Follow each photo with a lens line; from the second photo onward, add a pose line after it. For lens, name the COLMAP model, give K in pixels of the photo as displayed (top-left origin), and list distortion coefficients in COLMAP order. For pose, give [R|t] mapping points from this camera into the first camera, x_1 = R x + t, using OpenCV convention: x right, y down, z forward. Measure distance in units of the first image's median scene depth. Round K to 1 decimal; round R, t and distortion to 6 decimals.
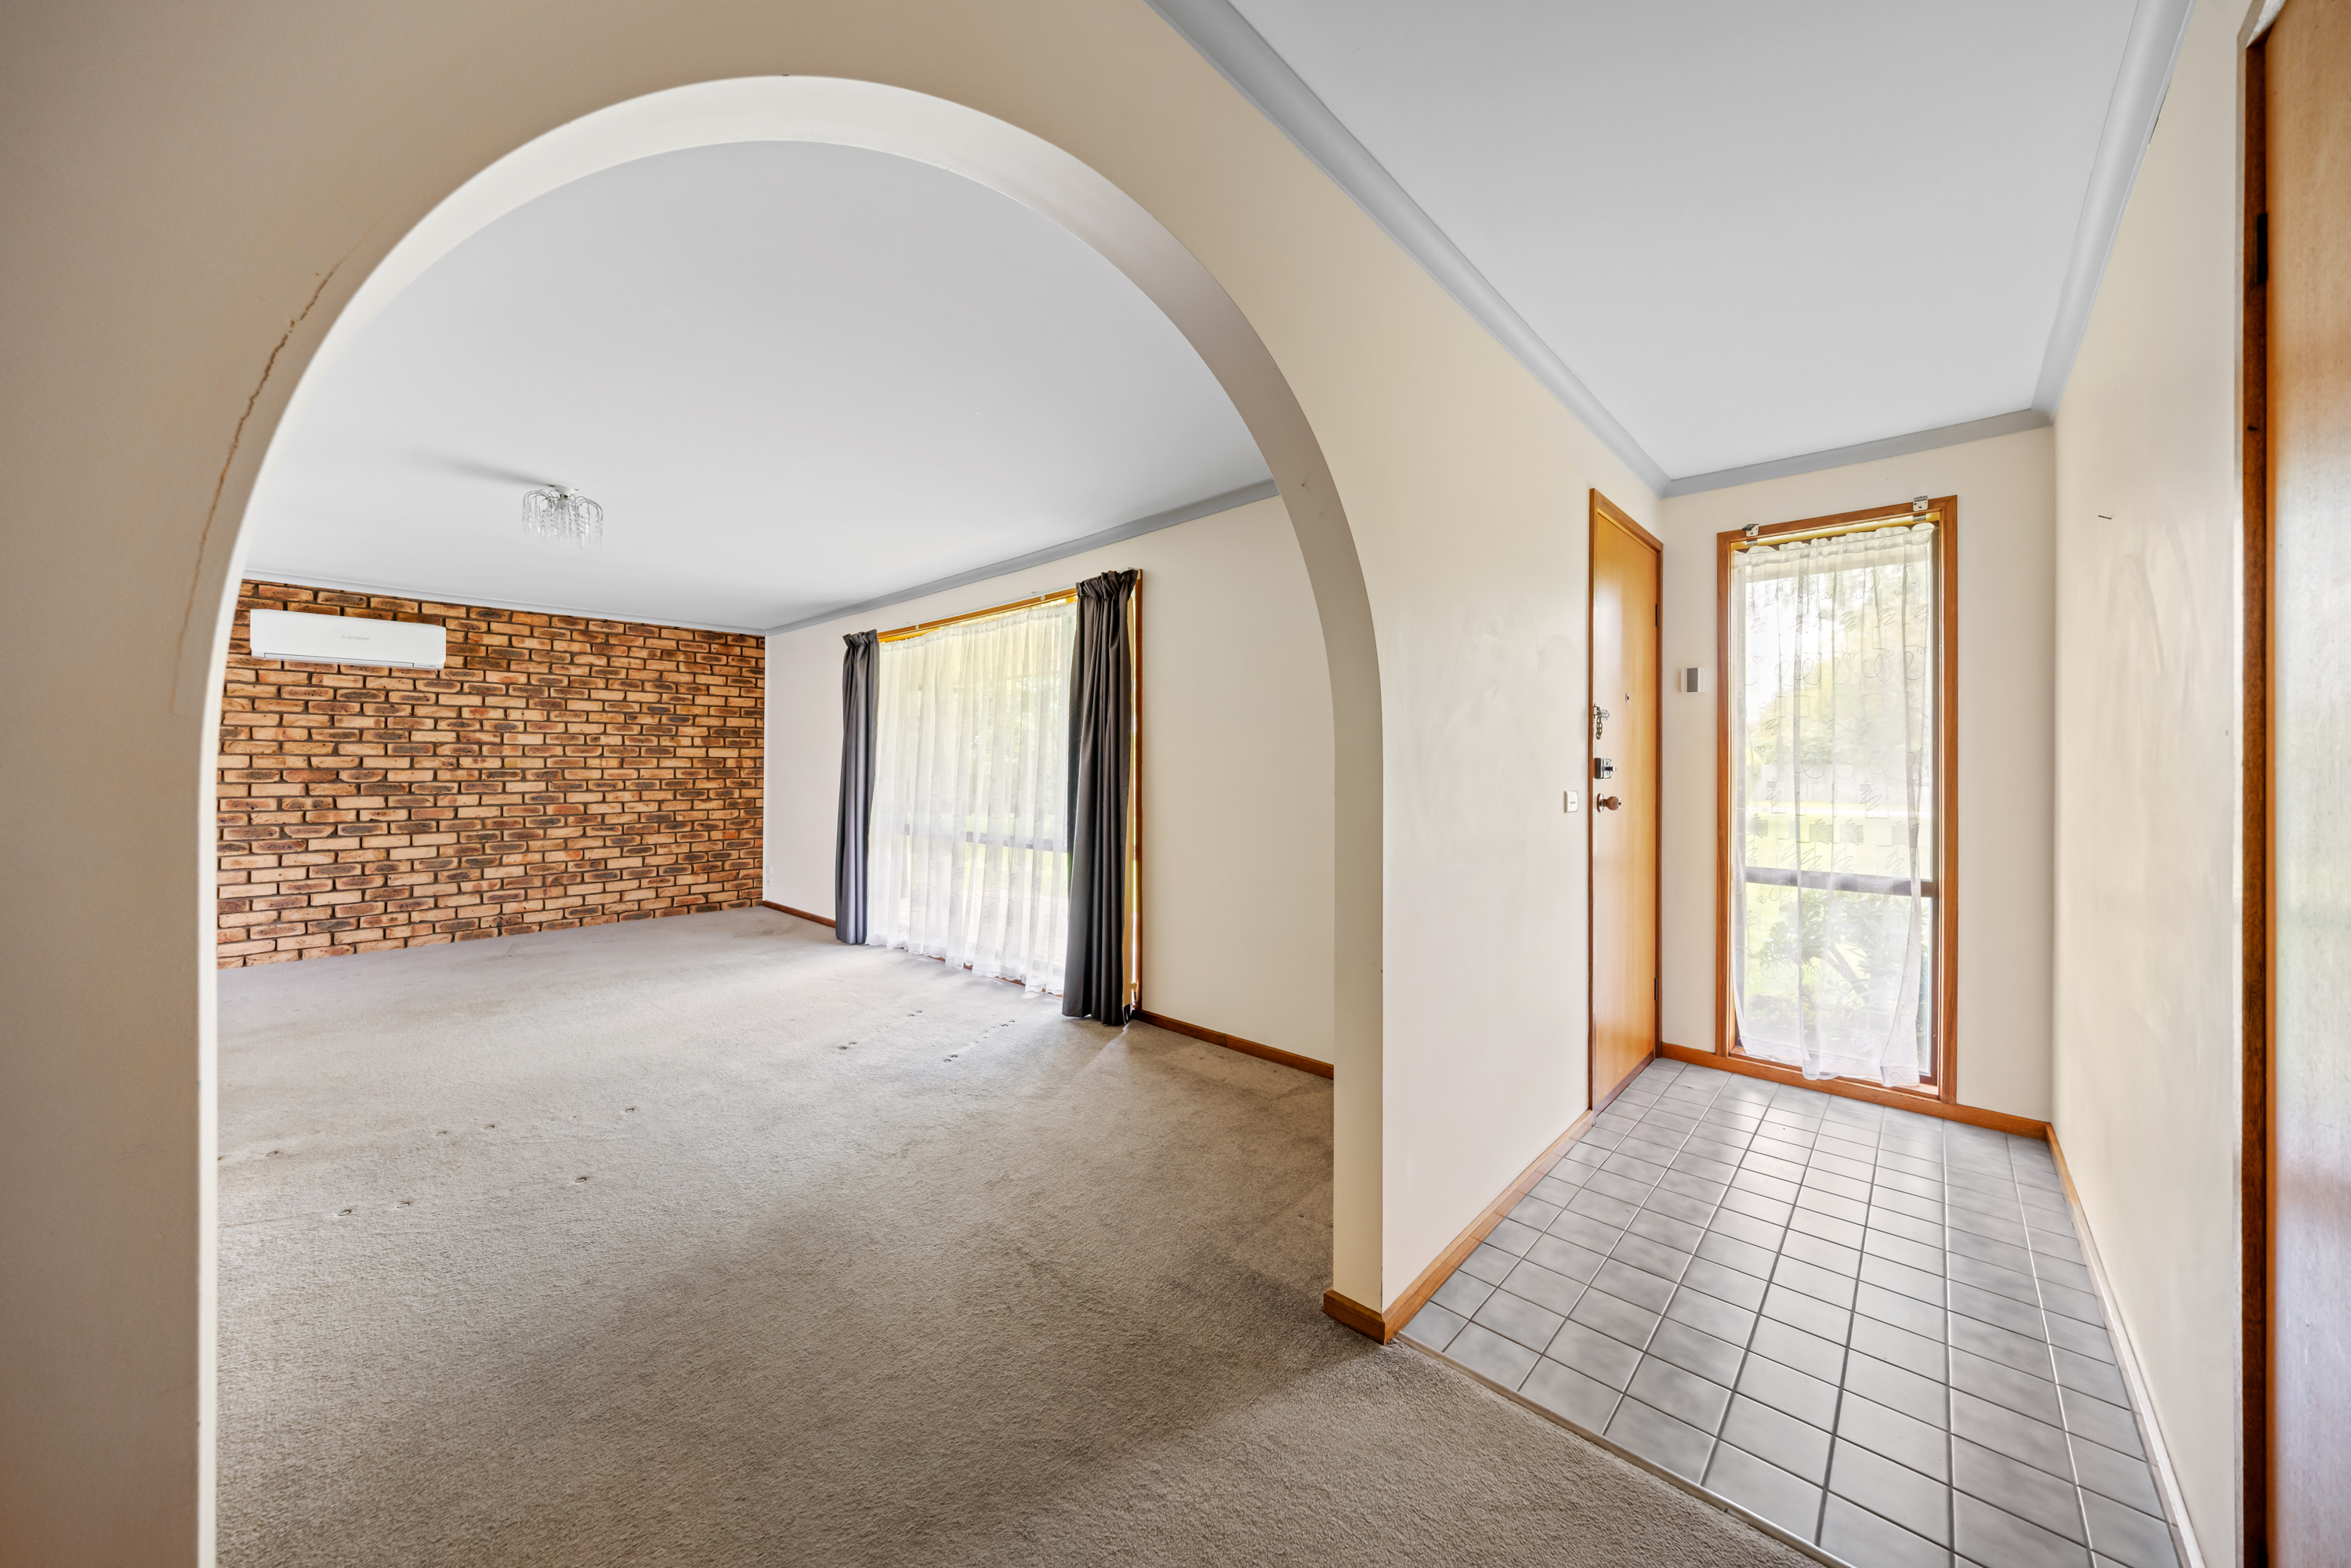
lens RADIAL K [[803.1, 0, 1170.5], [0, 803.1, 769.5], [0, 0, 1]] dist [-0.000132, 0.000013]
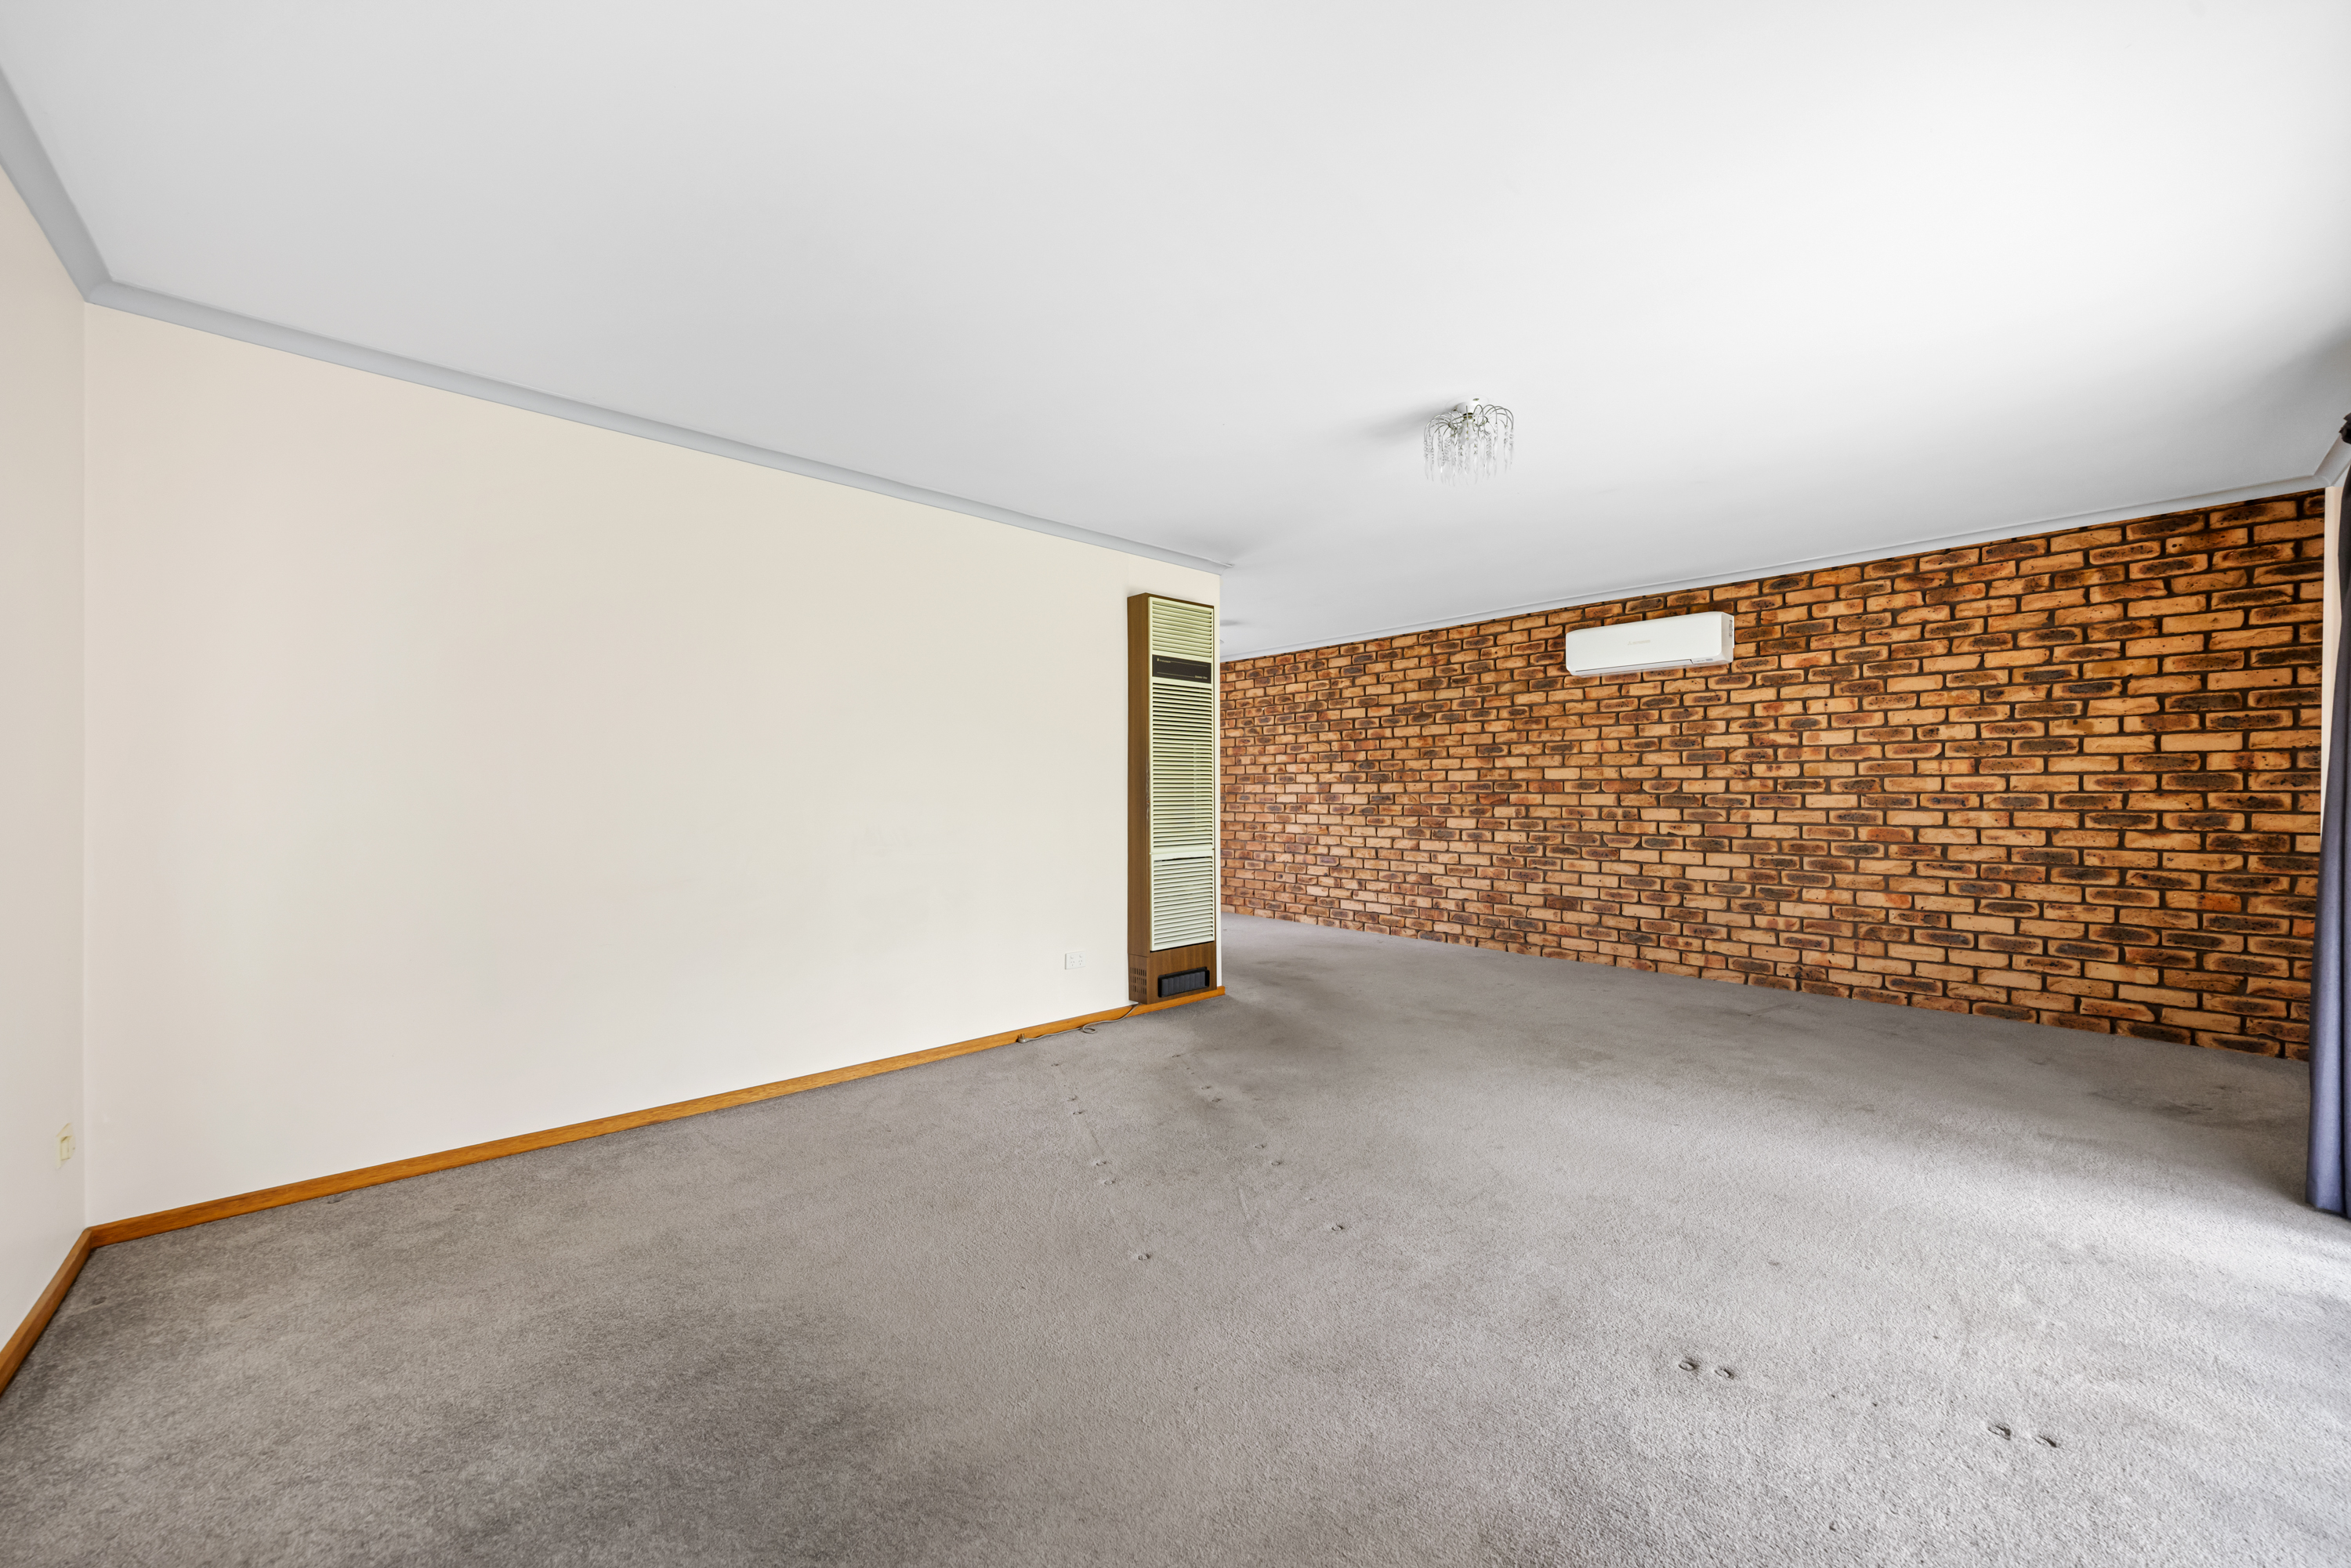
lens RADIAL K [[878.4, 0, 1172.3], [0, 878.4, 794.7], [0, 0, 1]] dist [-0.006665, 0.000143]
pose [[-0.080452, 0.000928, -0.996758, 0.063387], [-0.001243, 0.999999, 0.001032, 0.015100], [0.996758, 0.001322, -0.080451, 0.444301]]
